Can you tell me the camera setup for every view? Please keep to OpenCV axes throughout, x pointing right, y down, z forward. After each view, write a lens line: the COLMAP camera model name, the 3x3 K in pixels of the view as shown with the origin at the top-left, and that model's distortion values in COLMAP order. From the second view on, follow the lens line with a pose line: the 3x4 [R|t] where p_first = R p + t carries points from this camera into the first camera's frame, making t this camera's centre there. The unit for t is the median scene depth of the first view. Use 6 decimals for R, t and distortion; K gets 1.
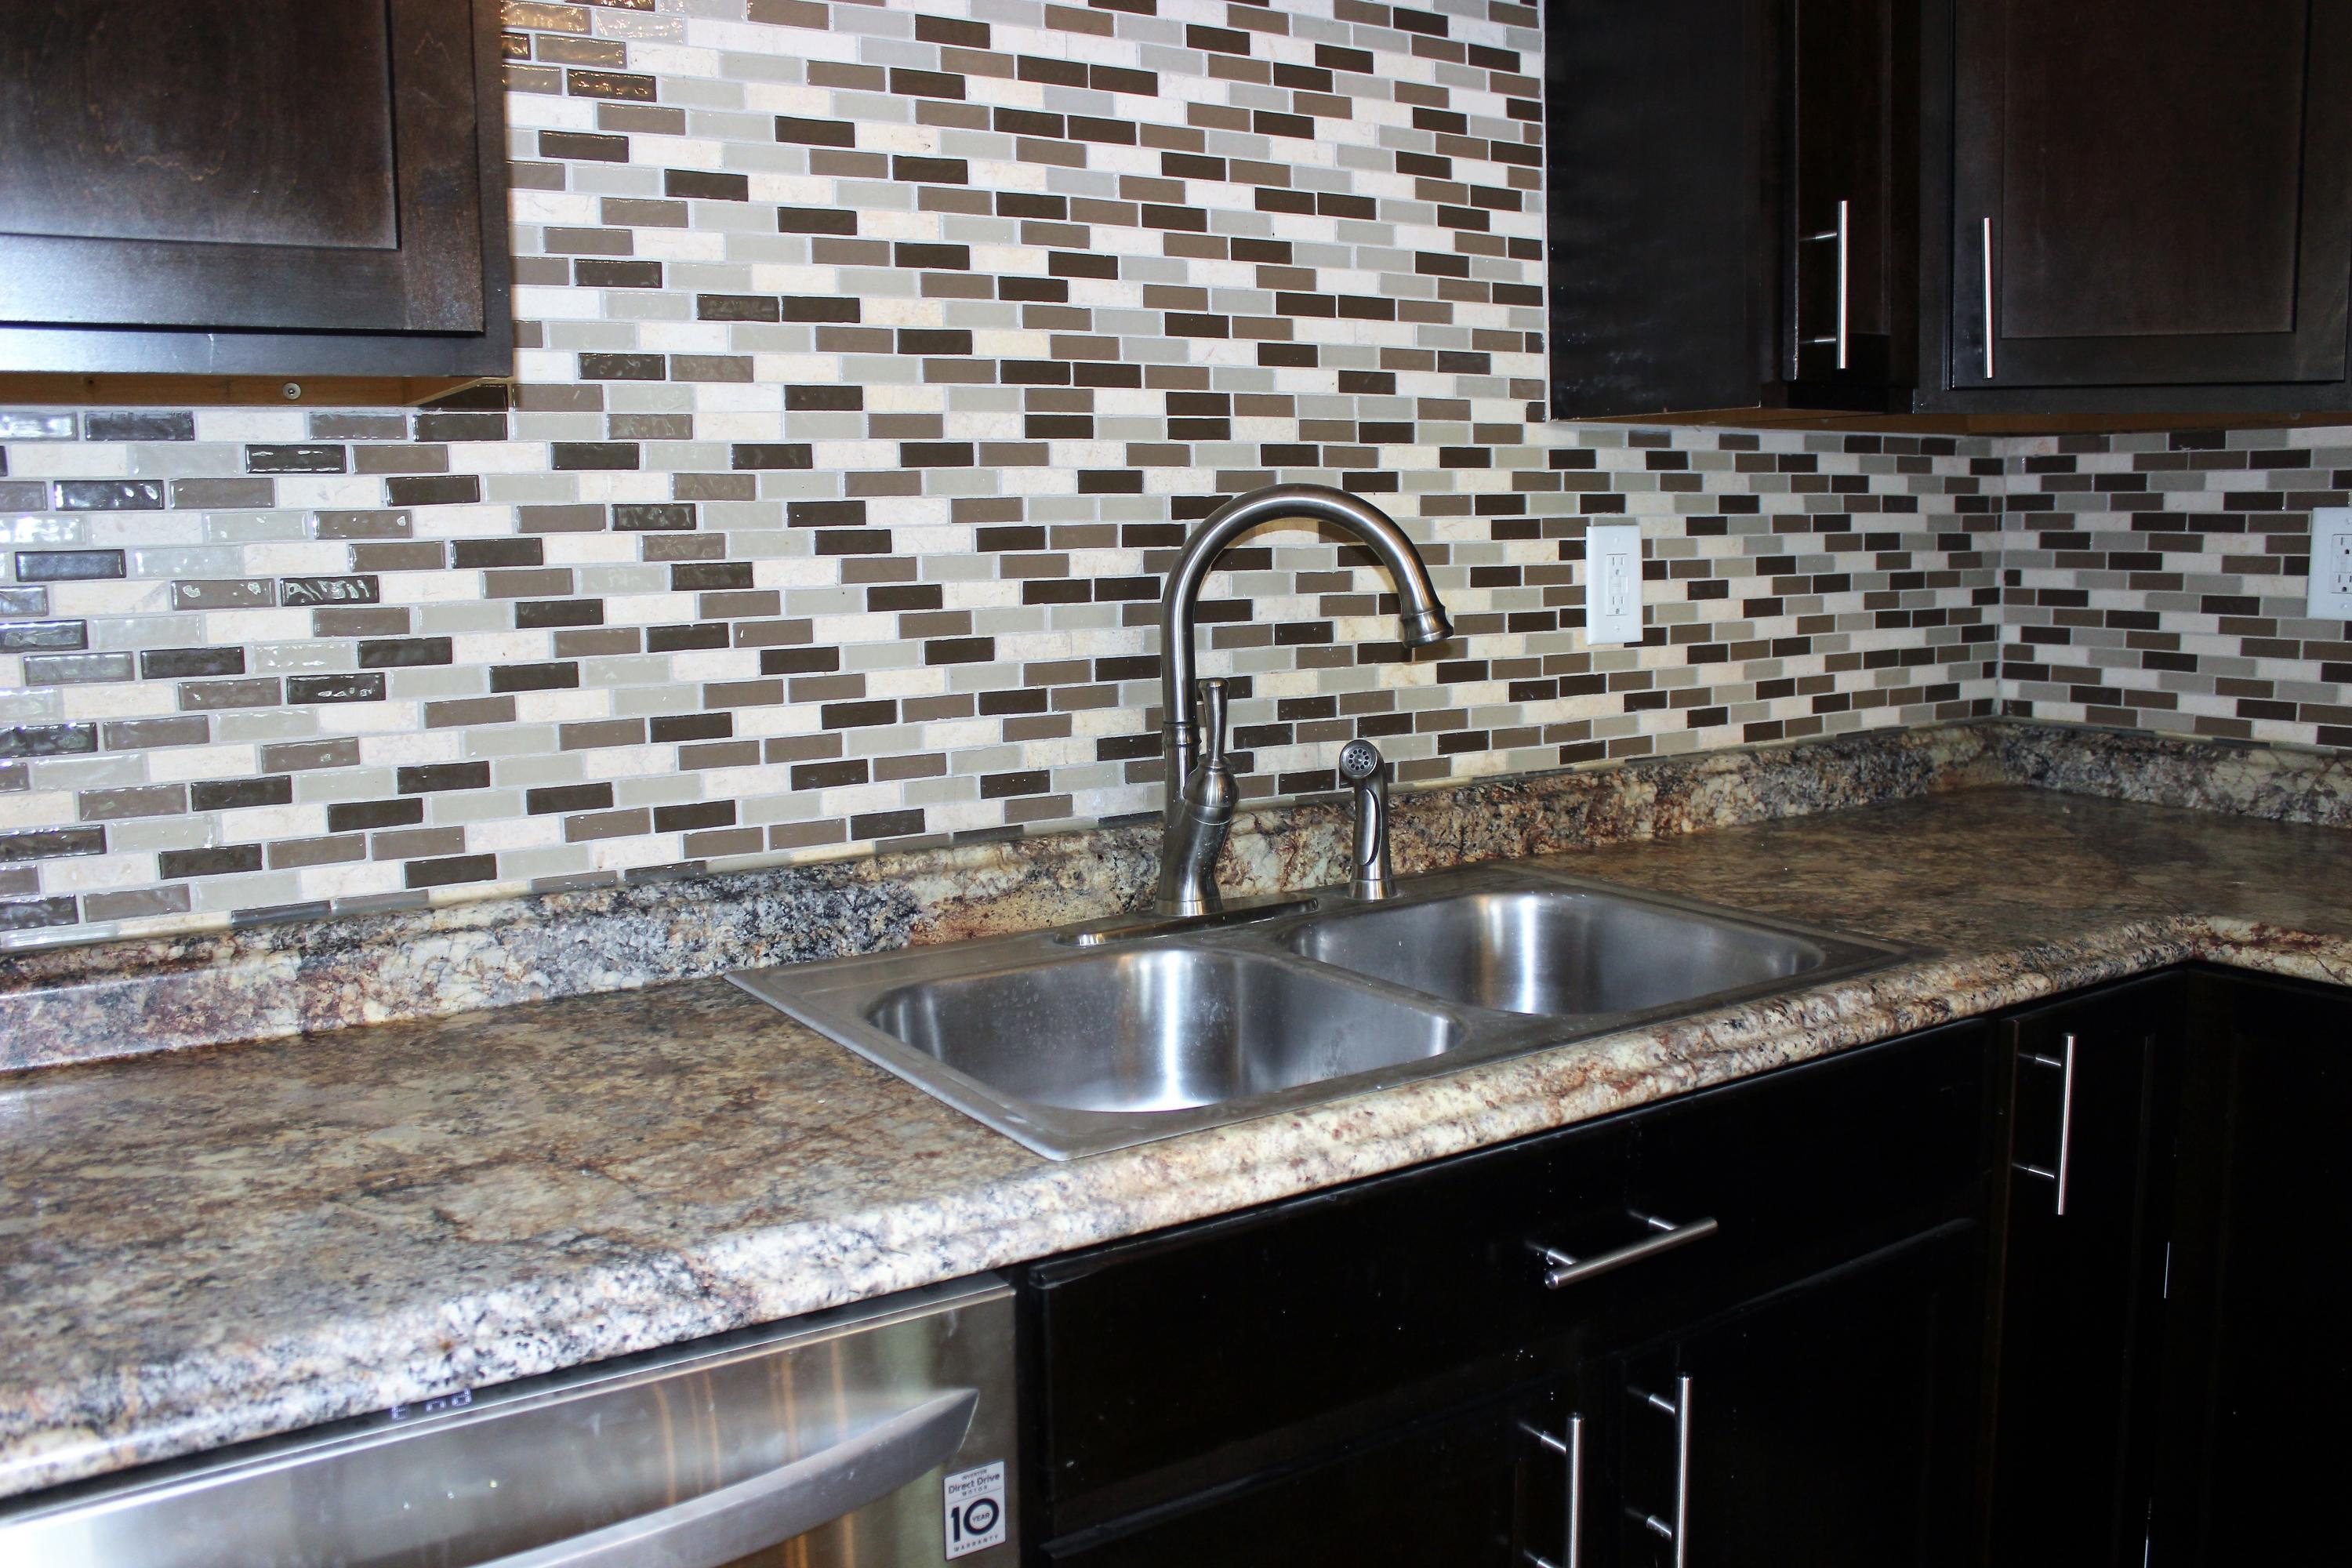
lens RADIAL K [[1958.5, 0, 1188.6], [0, 1958.5, 799.6], [0, 0, 1]] dist [-0.155170, 0.124984]
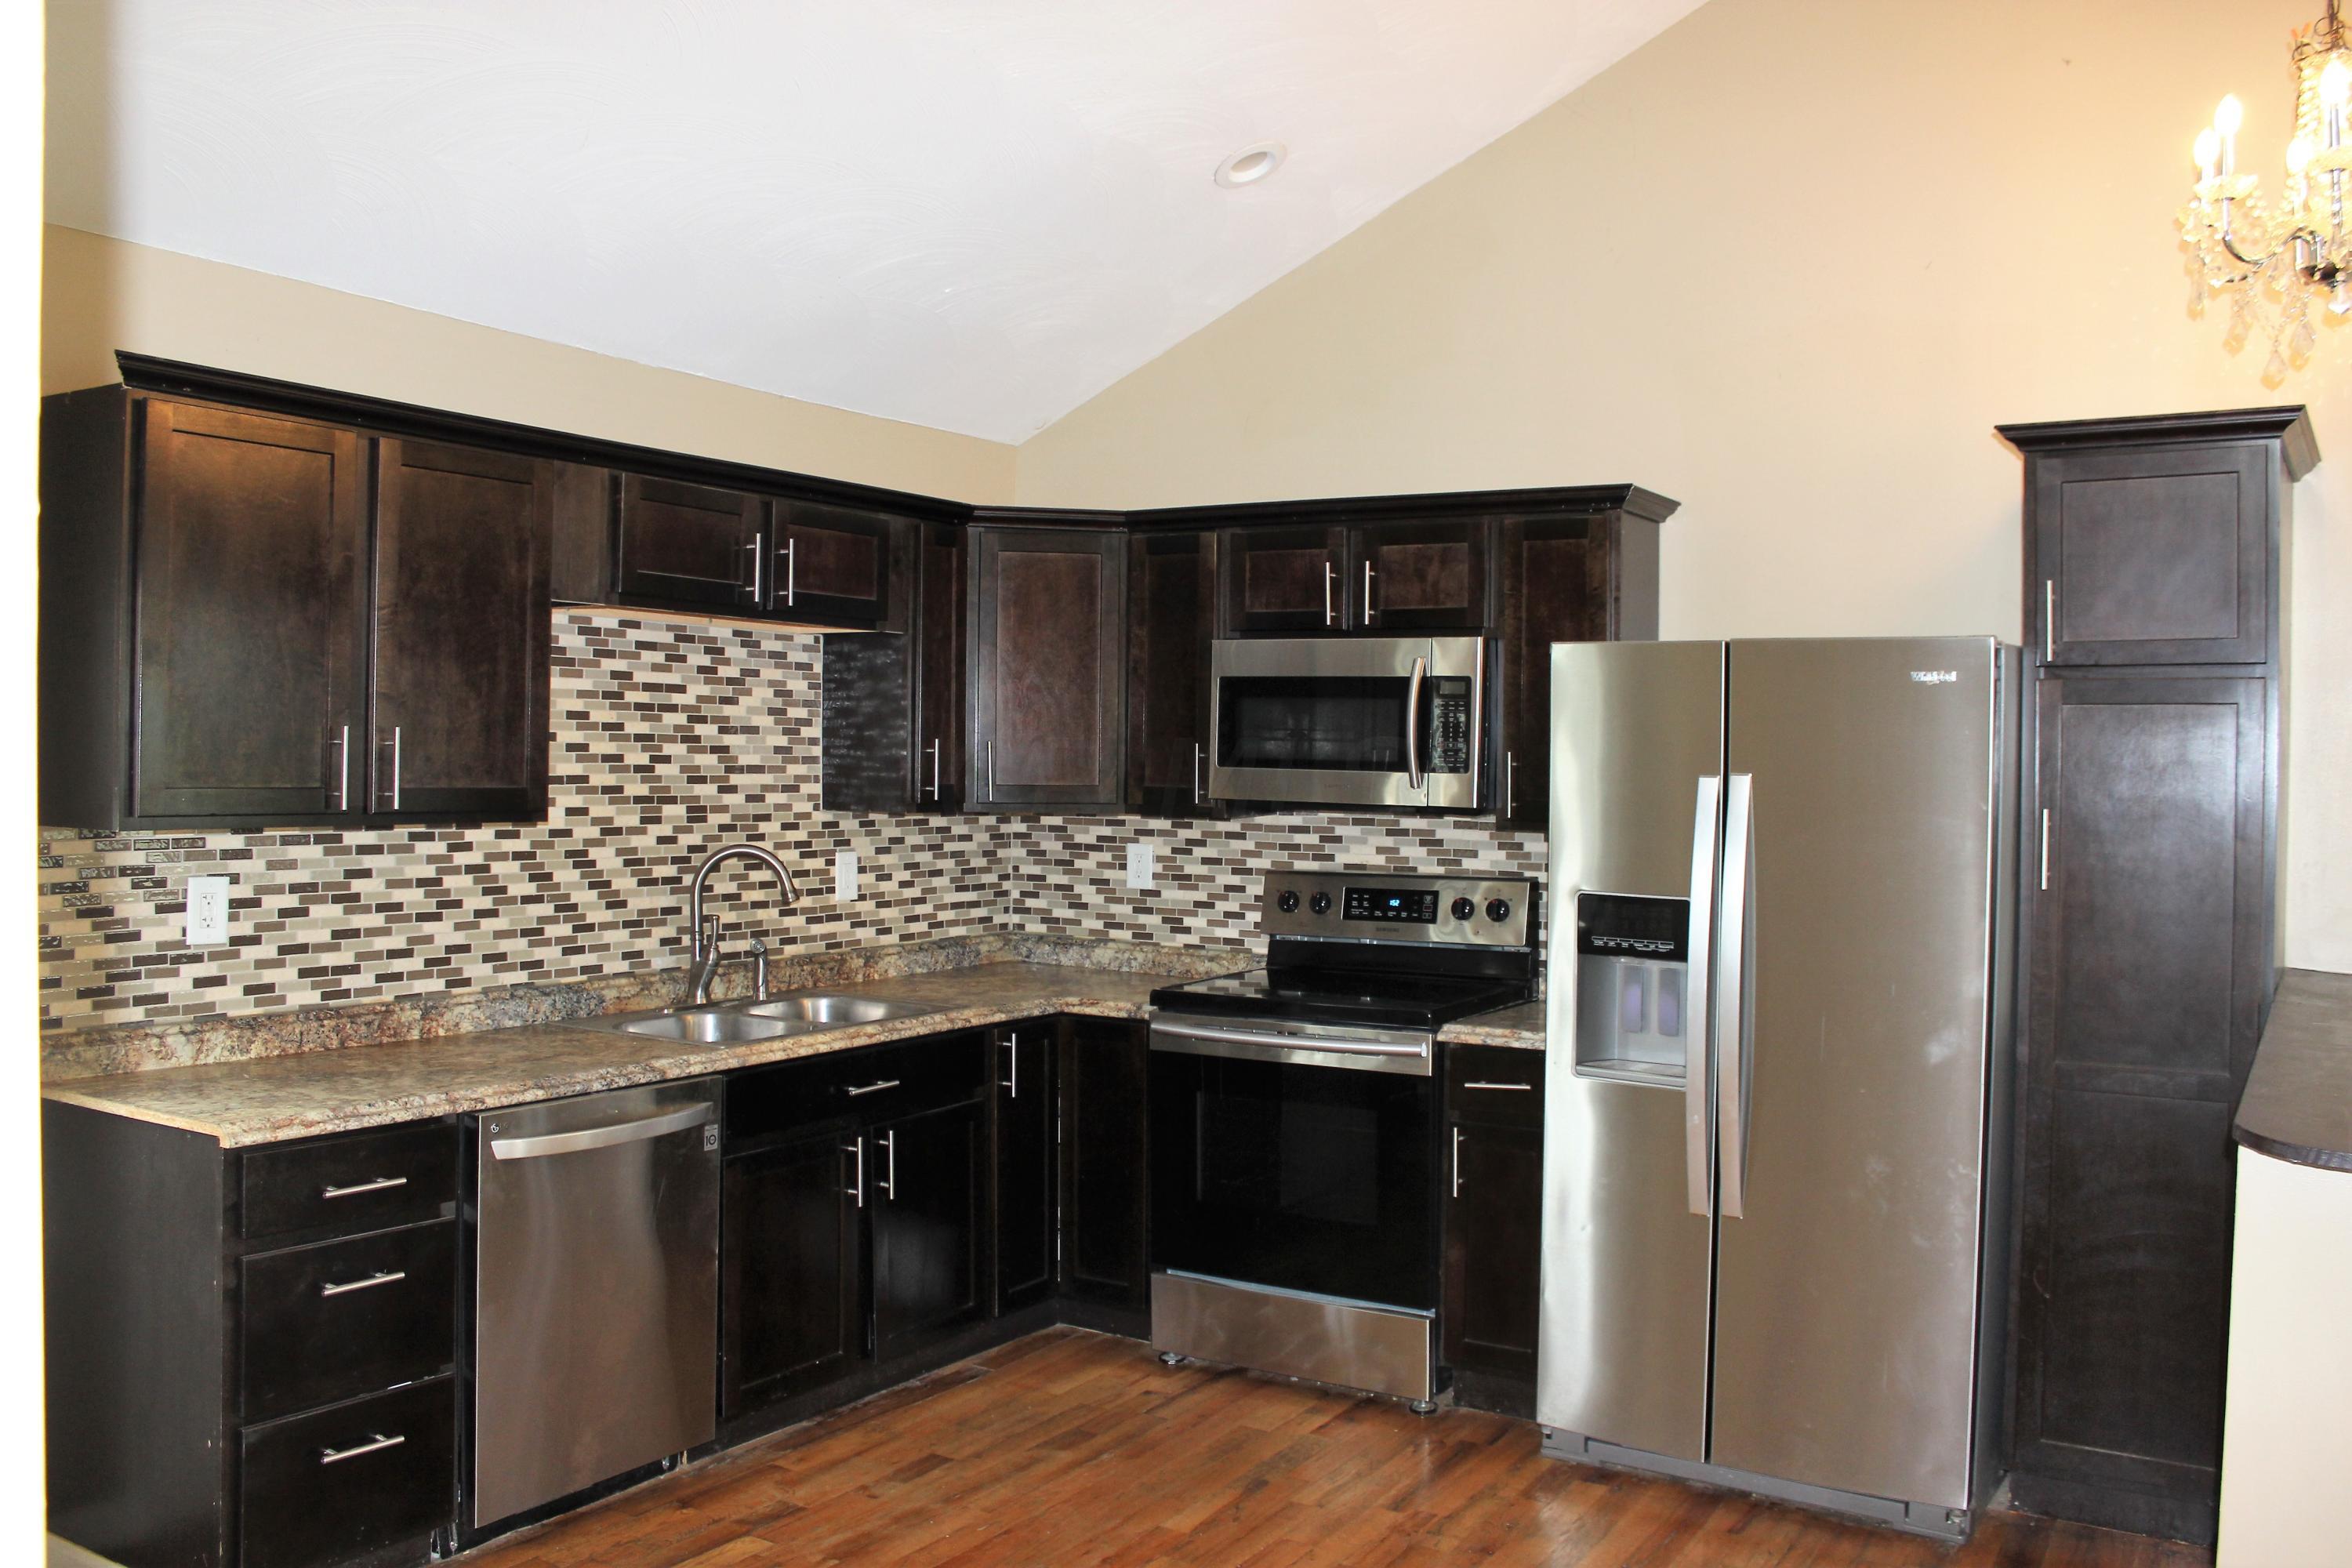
lens RADIAL K [[1958.5, 0, 1177.4], [0, 1958.5, 766.7], [0, 0, 1]] dist [-0.155170, 0.124984]
pose [[0.908757, 0.027087, 0.416446, -0.527440], [0.030752, 0.990832, -0.131554, 0.108482], [-0.416192, 0.132357, 0.899592, -1.721315]]
